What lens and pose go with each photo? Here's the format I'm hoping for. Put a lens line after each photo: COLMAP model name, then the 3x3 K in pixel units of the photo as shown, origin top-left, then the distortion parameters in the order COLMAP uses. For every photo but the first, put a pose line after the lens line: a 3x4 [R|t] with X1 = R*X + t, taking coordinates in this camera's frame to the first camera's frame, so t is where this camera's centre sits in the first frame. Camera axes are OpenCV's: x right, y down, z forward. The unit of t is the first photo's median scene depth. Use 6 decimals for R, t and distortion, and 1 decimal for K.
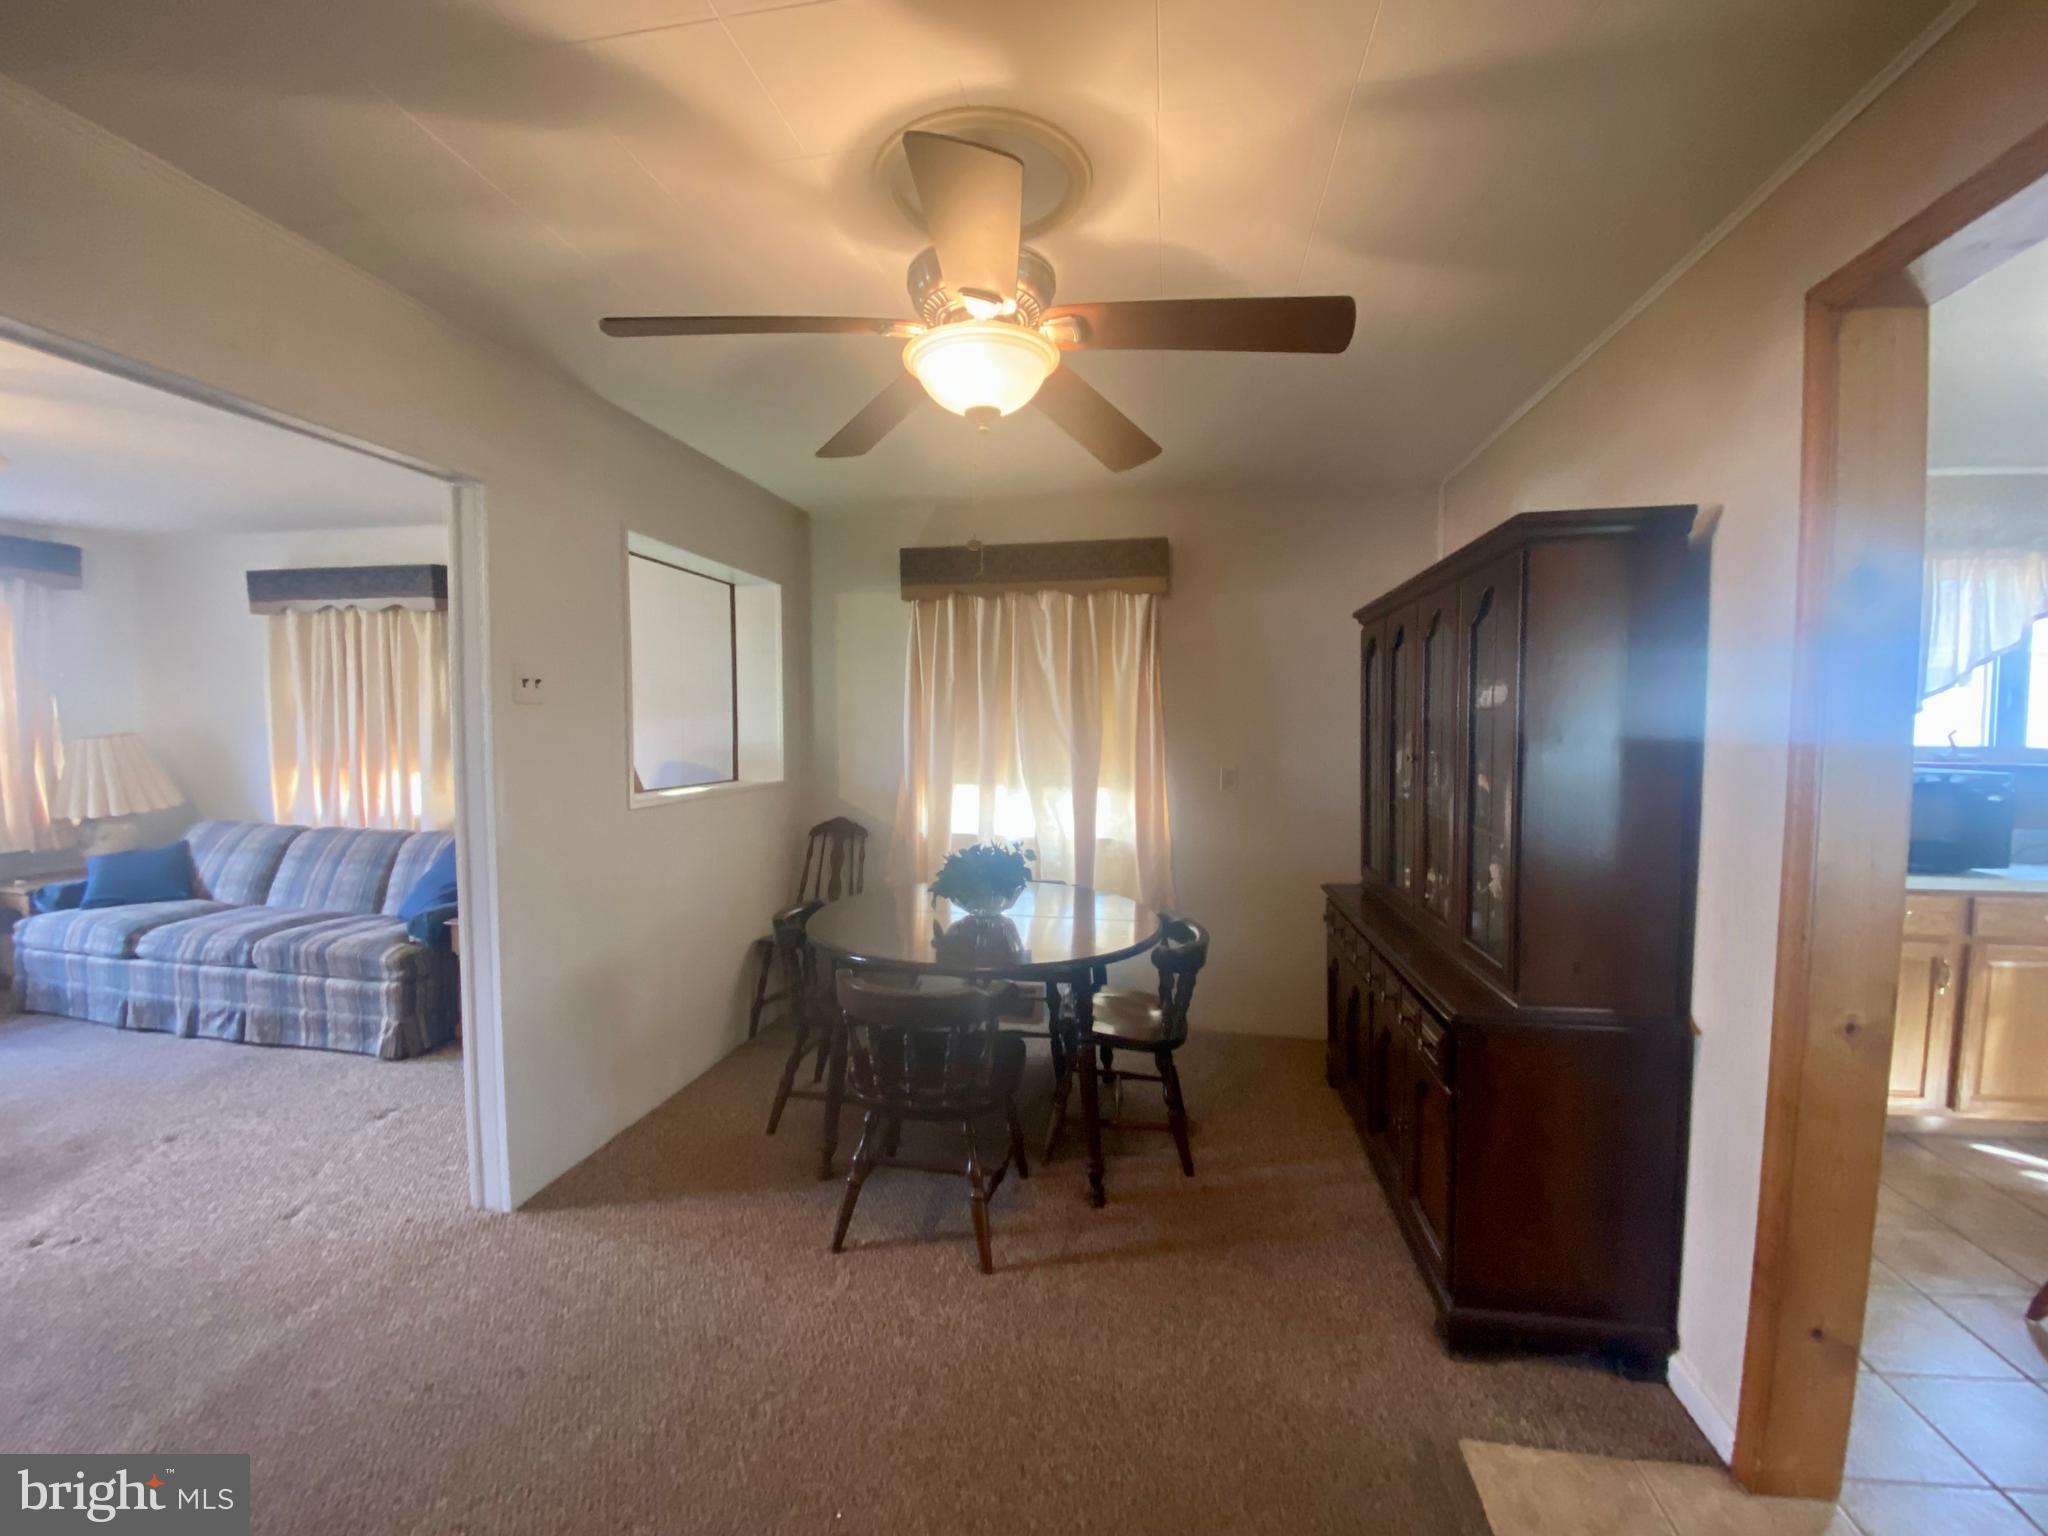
lens RADIAL K [[826.9, 0, 1015.8], [0, 826.9, 765.7], [0, 0, 1]] dist [0.031618, -0.024934]
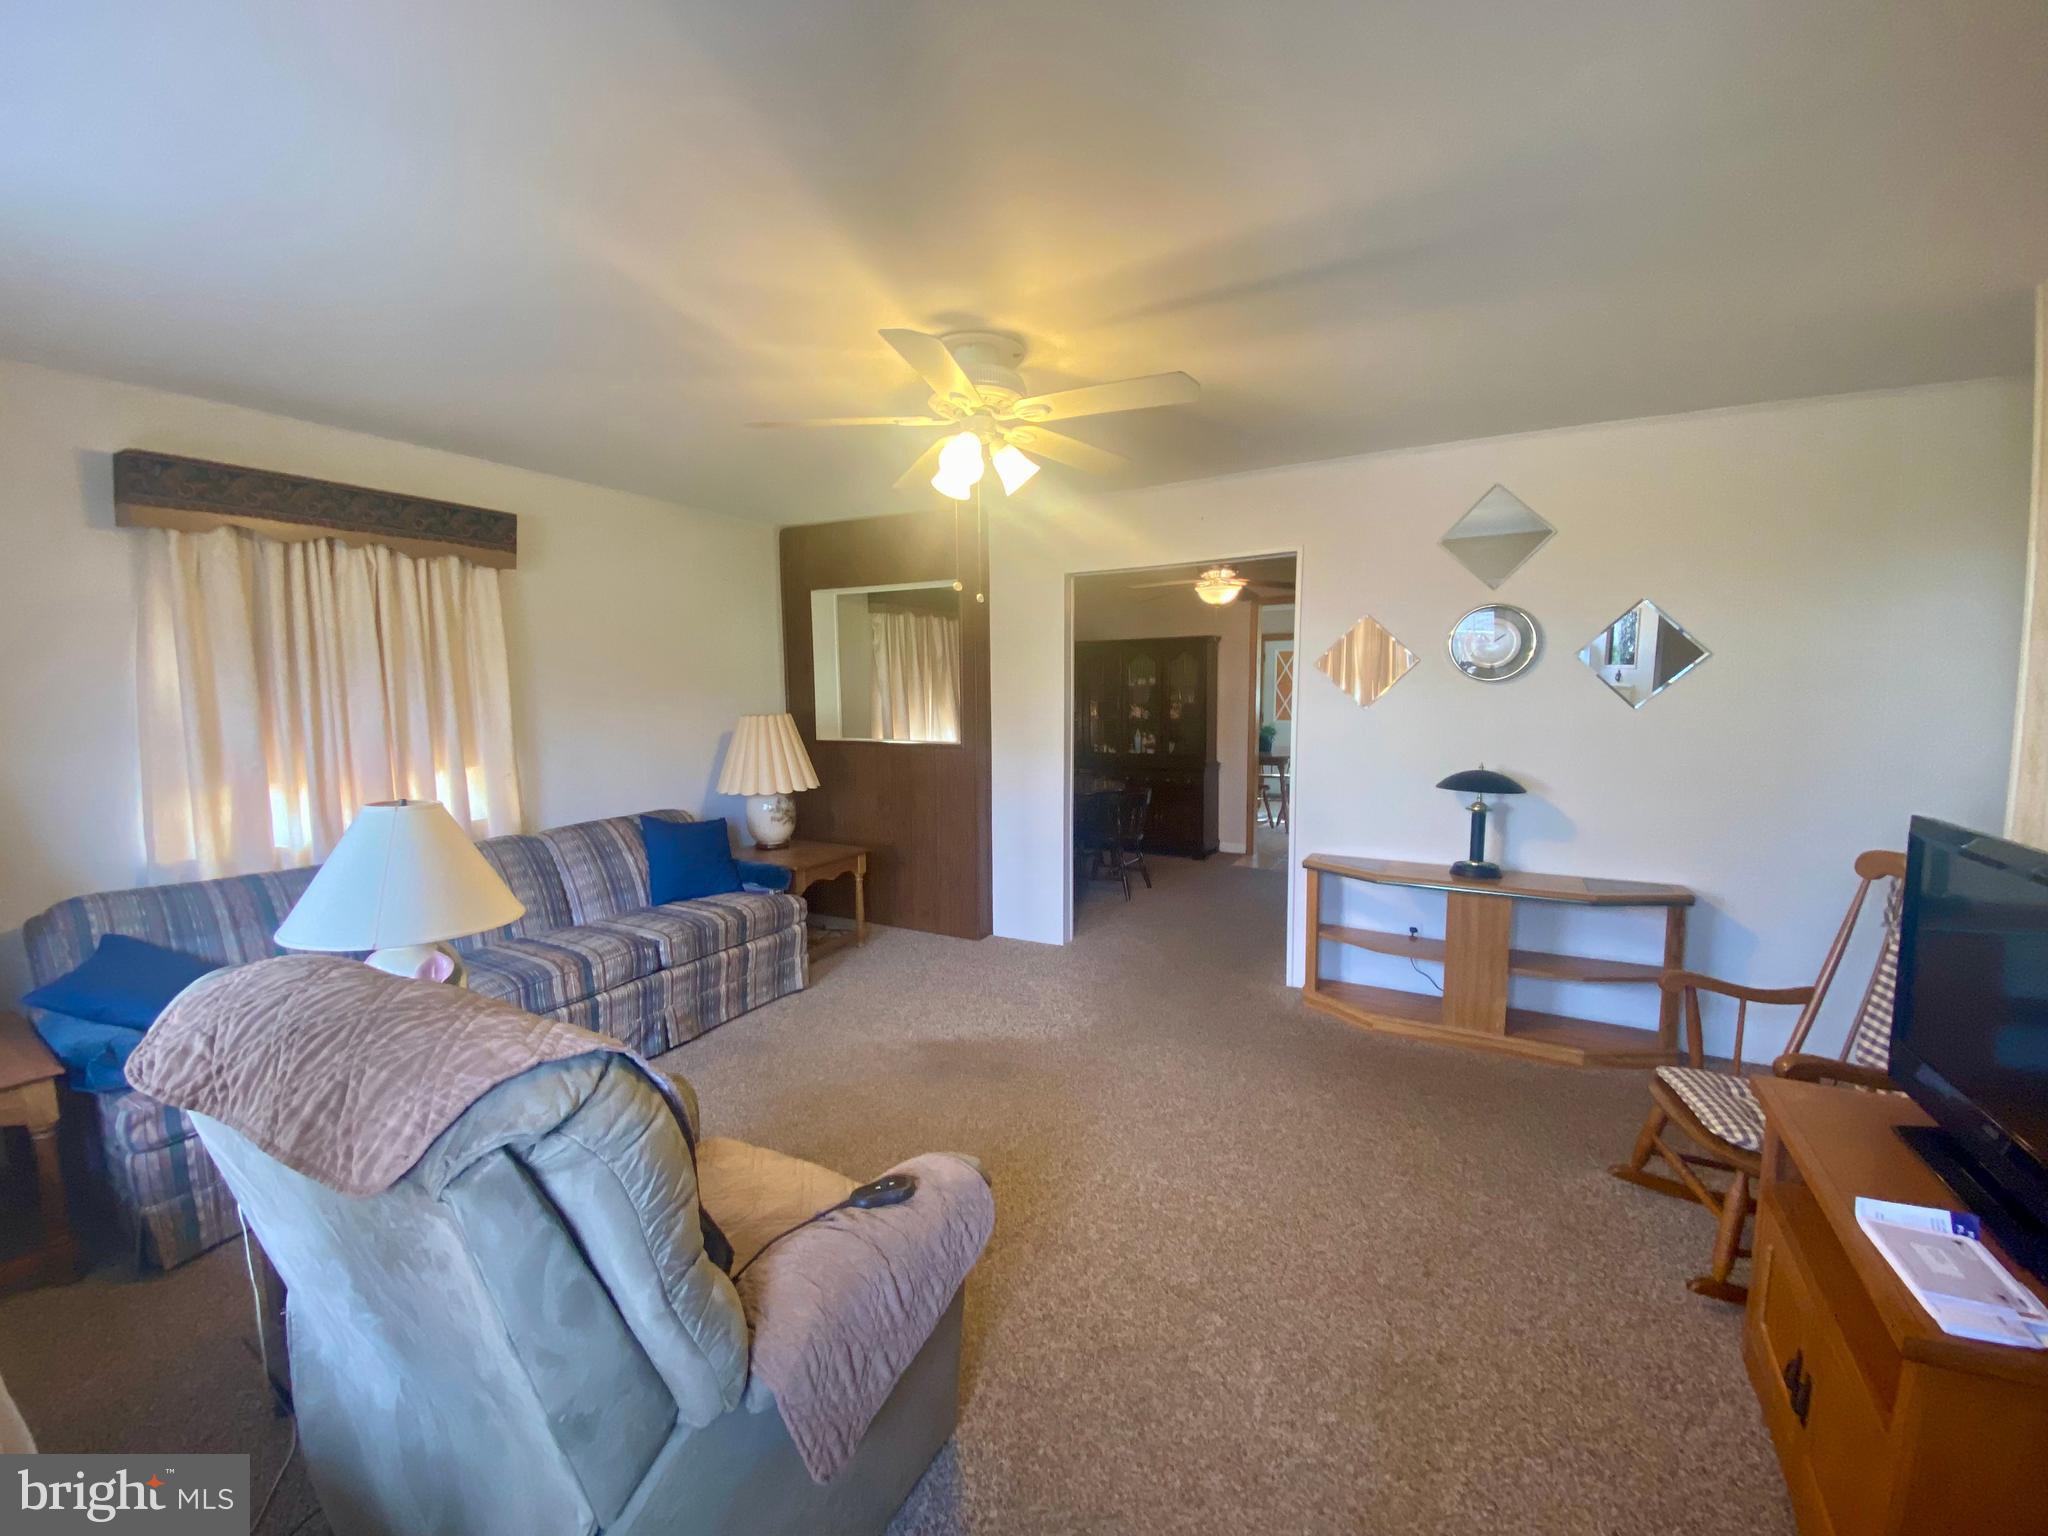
lens RADIAL K [[826.9, 0, 1015.8], [0, 826.9, 765.7], [0, 0, 1]] dist [0.031618, -0.024934]
pose [[0.284852, -0.091903, 0.954156, -1.597170], [0.062150, 0.995070, 0.077290, -0.030879], [-0.956555, 0.037285, 0.289160, 0.331715]]
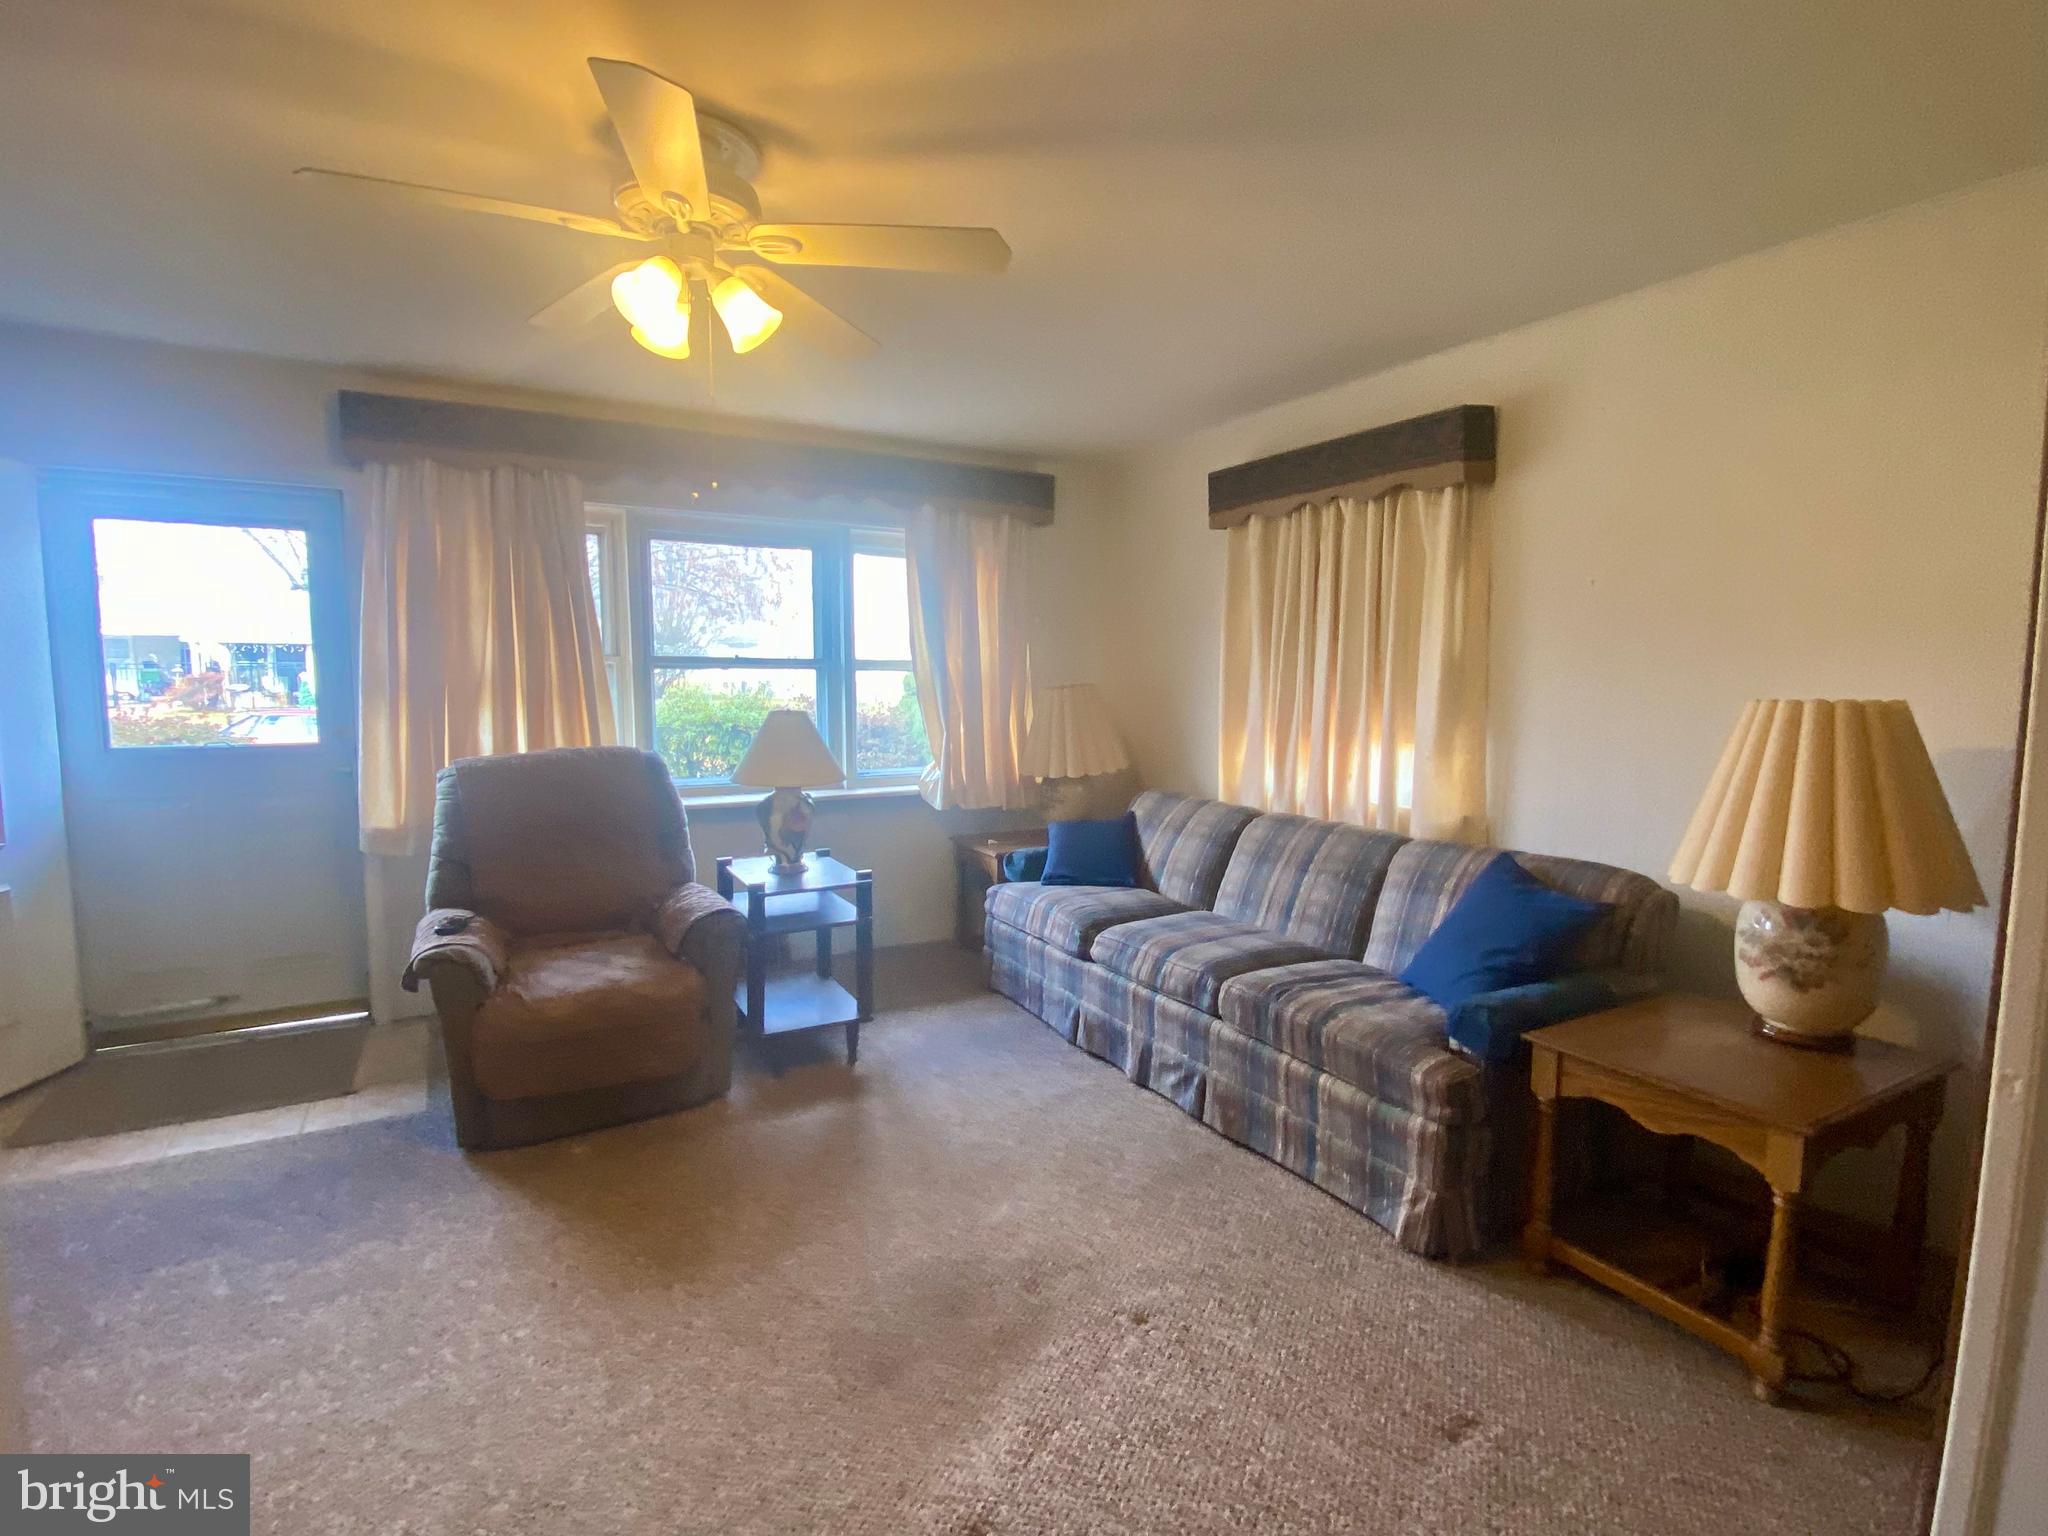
lens RADIAL K [[965.3, 0, 1024.0], [0, 965.3, 768.0], [0, 0, 1]] dist [0.000088, -0.000013]
pose [[0.657524, 0.065211, -0.750607, -0.415219], [-0.042502, 0.997871, 0.049462, 0.002617], [0.752234, -0.000620, 0.658896, 0.337005]]
